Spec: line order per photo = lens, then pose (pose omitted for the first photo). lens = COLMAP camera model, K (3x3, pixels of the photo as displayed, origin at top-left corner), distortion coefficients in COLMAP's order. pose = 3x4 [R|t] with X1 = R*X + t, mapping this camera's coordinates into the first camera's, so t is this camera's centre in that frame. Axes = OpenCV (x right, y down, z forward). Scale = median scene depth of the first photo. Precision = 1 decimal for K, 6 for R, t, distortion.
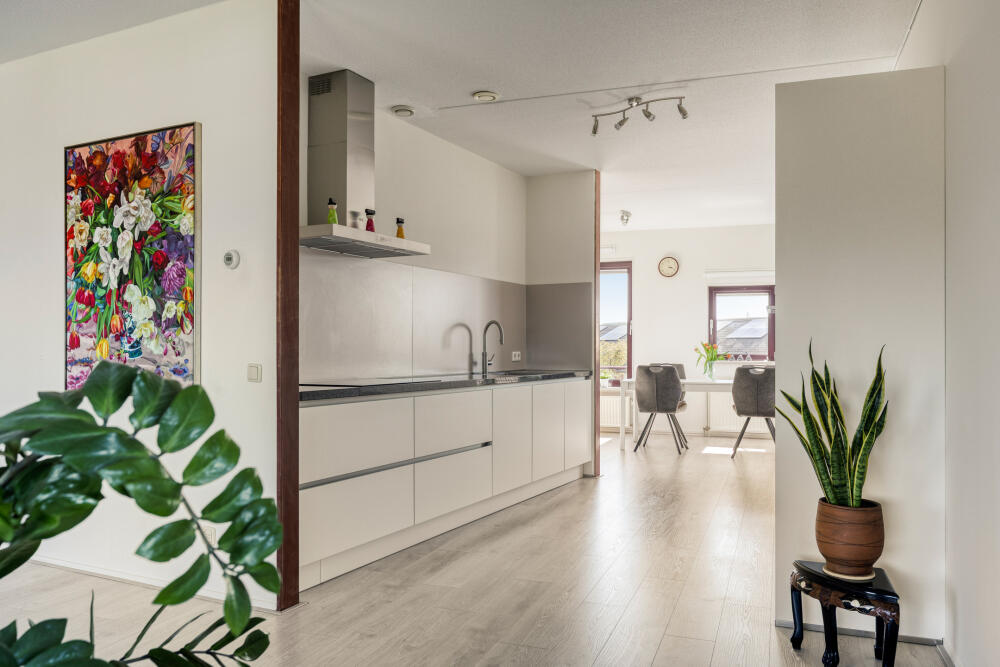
lens RADIAL K [[780.5, 0, 499.5], [0, 780.5, 345.9], [0, 0, 1]] dist [-0.002439, -0.002624]
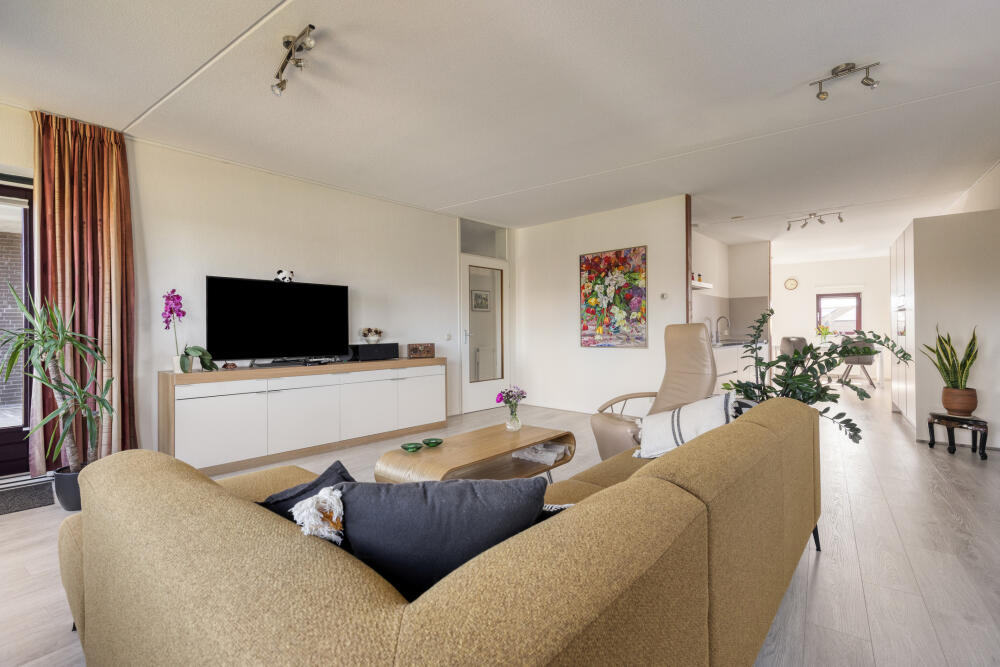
lens RADIAL K [[452.2, 0, 499.4], [0, 452.2, 330.5], [0, 0, 1]] dist [0.002965, 0.000458]
pose [[0.961098, -0.007807, -0.276097, -0.417576], [0.008628, 0.999961, 0.001760, -0.001105], [0.276073, -0.004074, 0.961128, -0.597570]]
